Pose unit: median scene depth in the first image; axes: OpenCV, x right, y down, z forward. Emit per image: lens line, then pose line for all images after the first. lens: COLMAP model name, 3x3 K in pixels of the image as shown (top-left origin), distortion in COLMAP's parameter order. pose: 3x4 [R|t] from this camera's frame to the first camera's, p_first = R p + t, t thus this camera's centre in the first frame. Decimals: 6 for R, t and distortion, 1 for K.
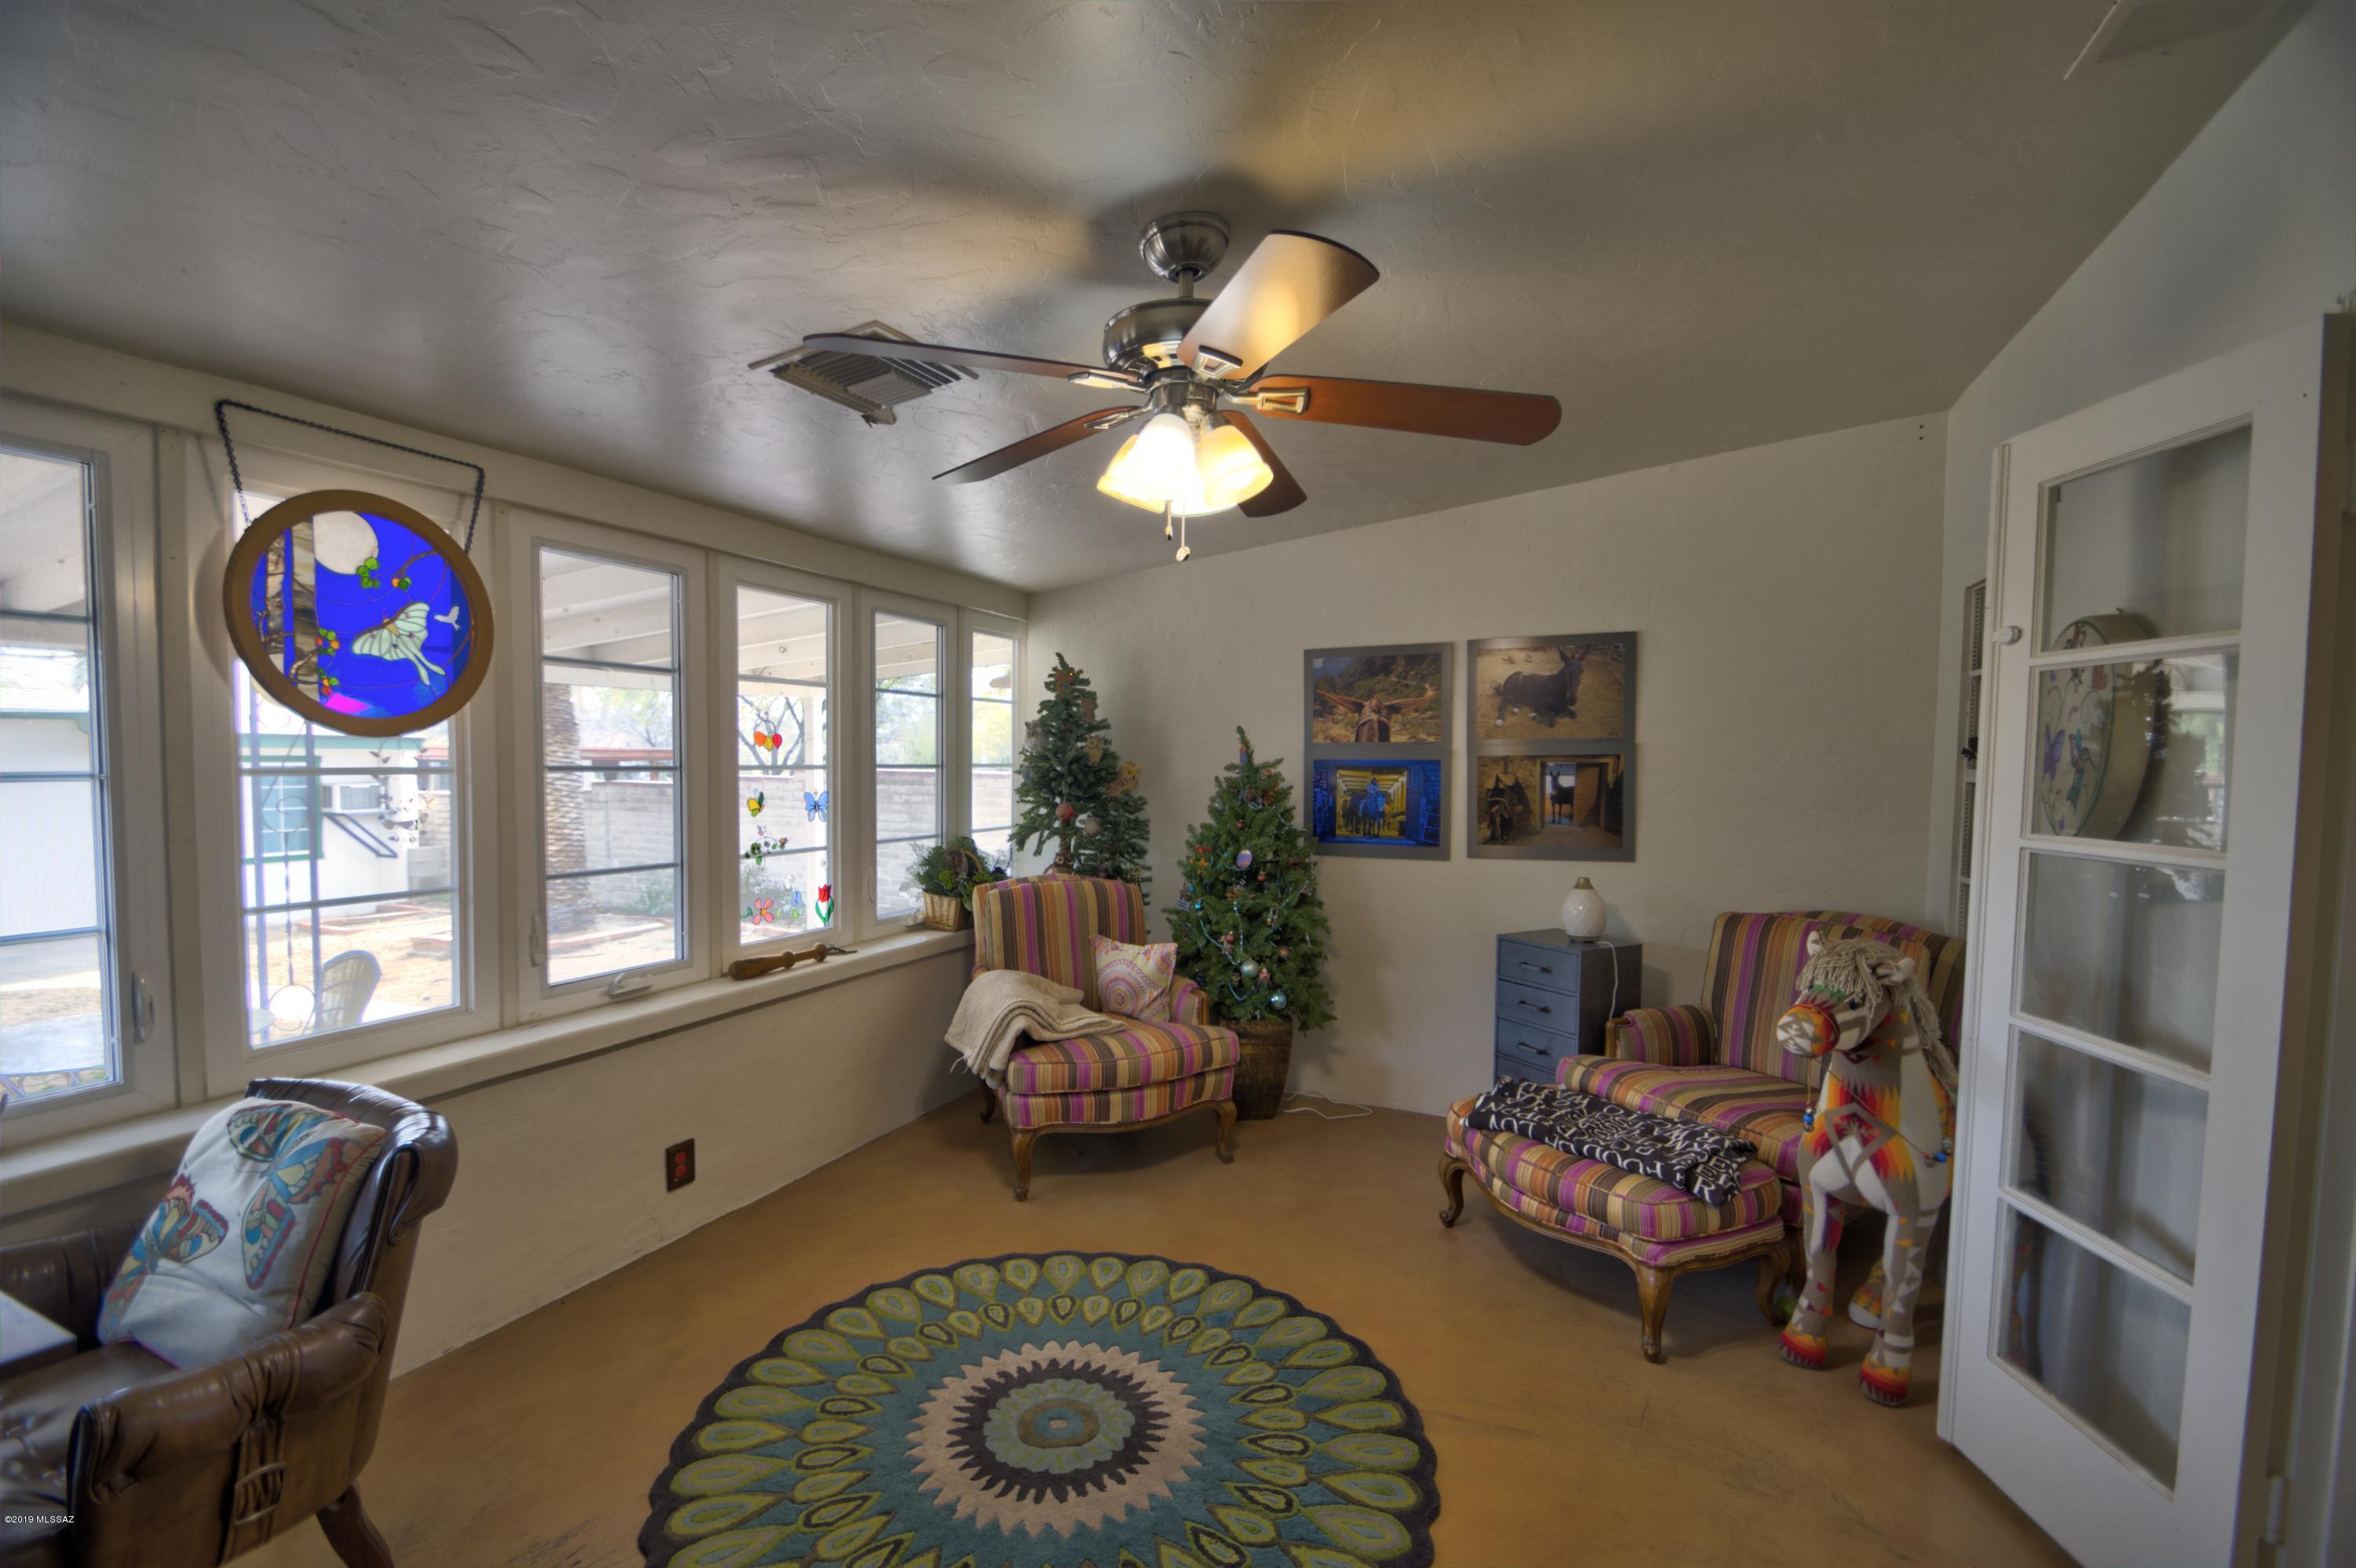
lens RADIAL K [[1012.5, 0, 1163.5], [0, 1012.5, 814.0], [0, 0, 1]] dist [-0.014723, -0.005877]
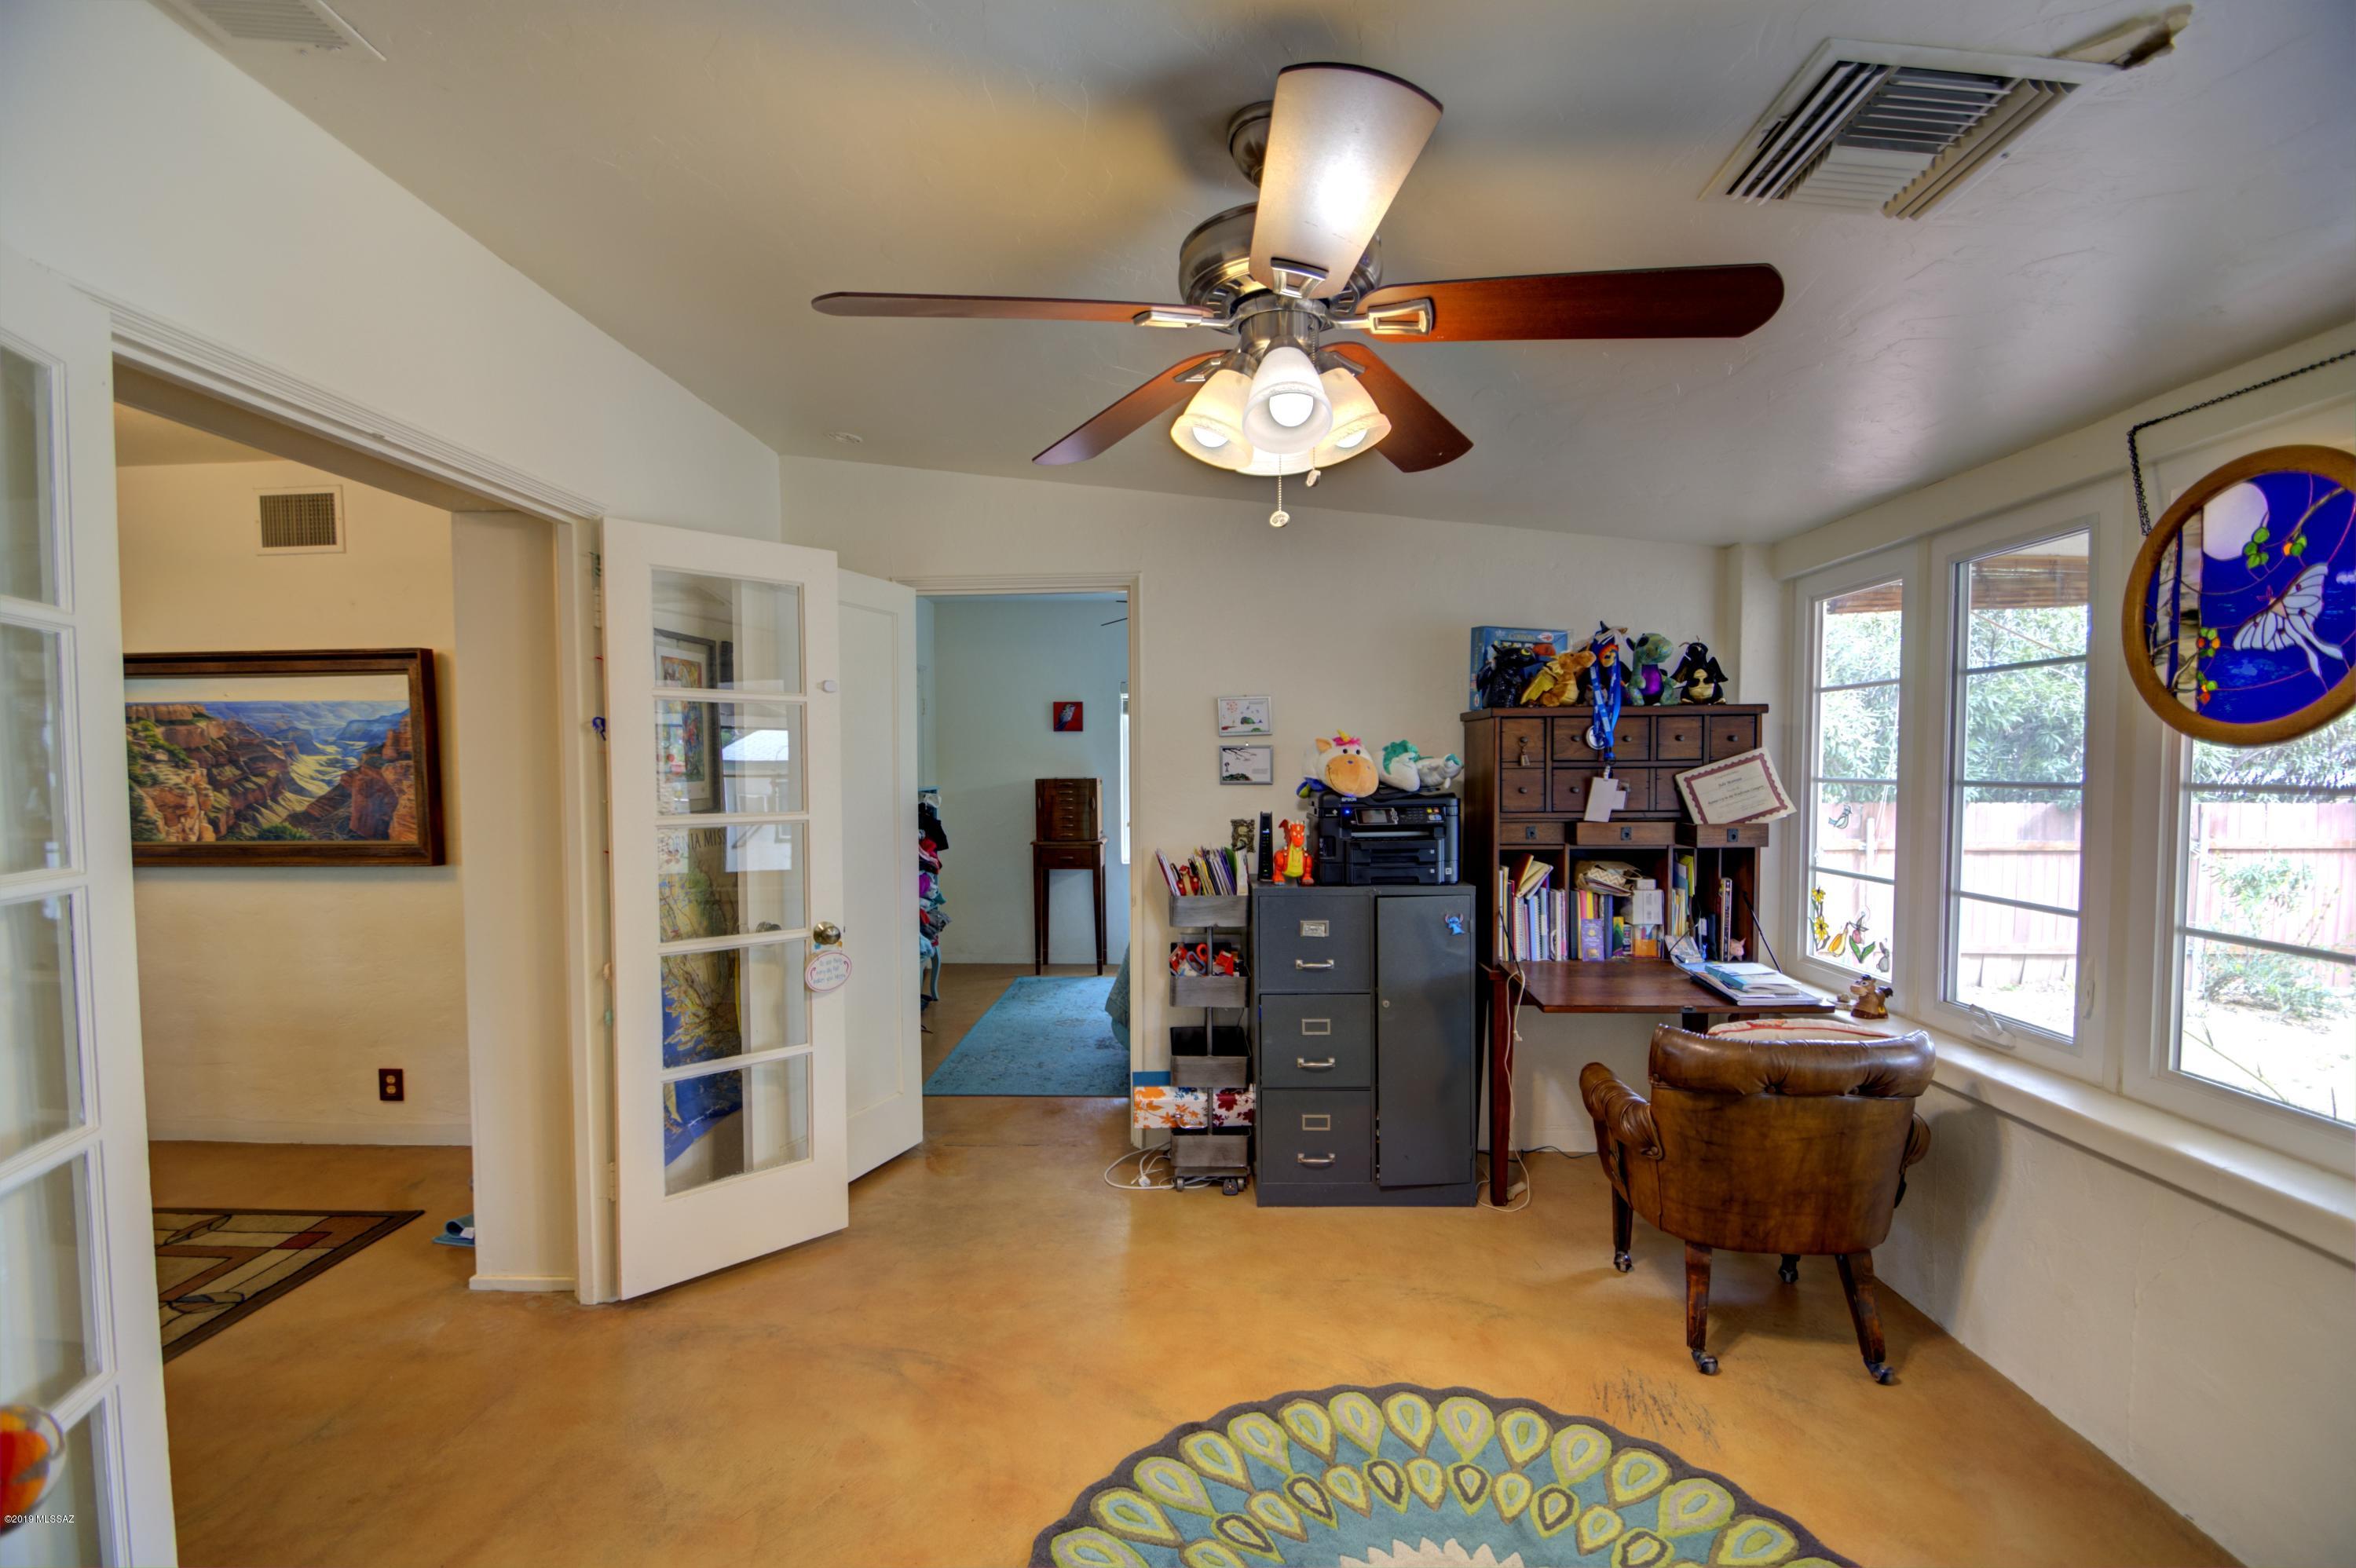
lens RADIAL K [[1012.5, 0, 1170.5], [0, 1012.5, 805.5], [0, 0, 1]] dist [-0.014723, -0.005877]
pose [[-0.929155, 0.008096, -0.369602, 0.256383], [-0.026722, 0.995674, 0.088988, -0.060193], [0.368723, 0.092560, -0.924919, 1.102028]]
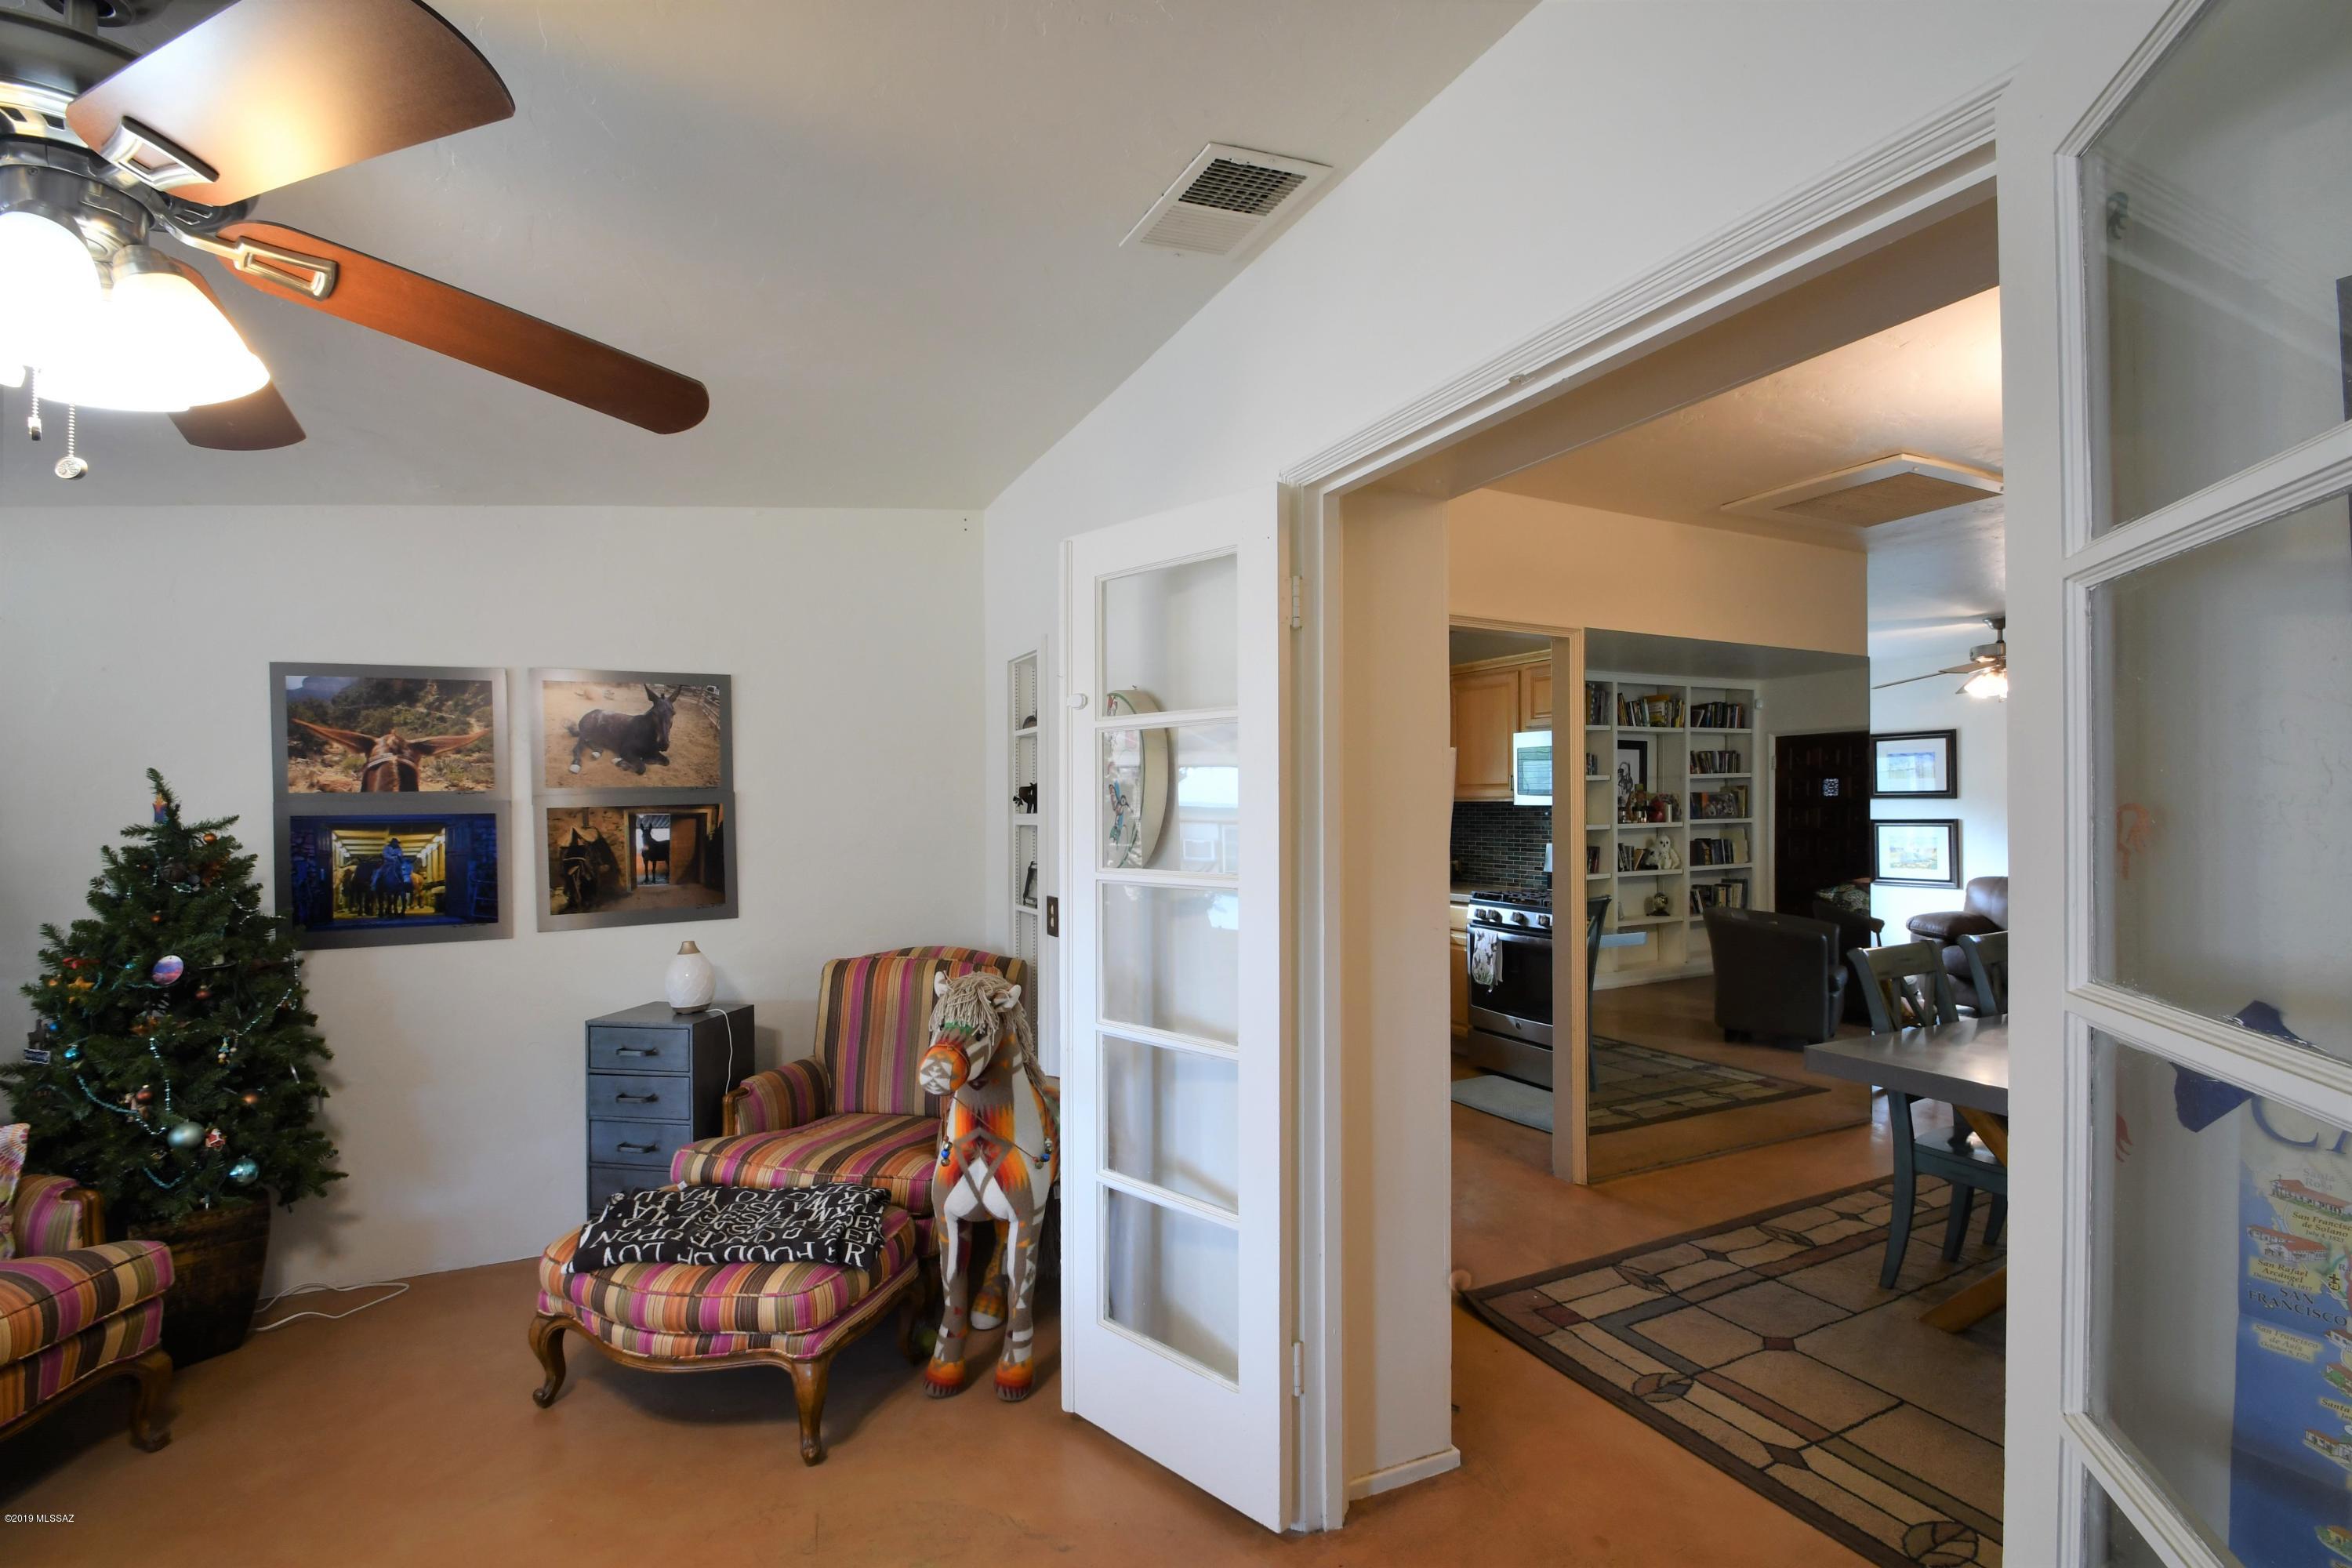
lens RADIAL K [[1020.3, 0, 1164.5], [0, 1020.3, 806.9], [0, 0, 1]] dist [-0.002540, -0.008358]
pose [[0.636326, -0.014279, 0.771288, -0.015725], [0.055446, 0.998089, -0.027265, -0.009814], [-0.769425, 0.060114, 0.635902, 0.103713]]
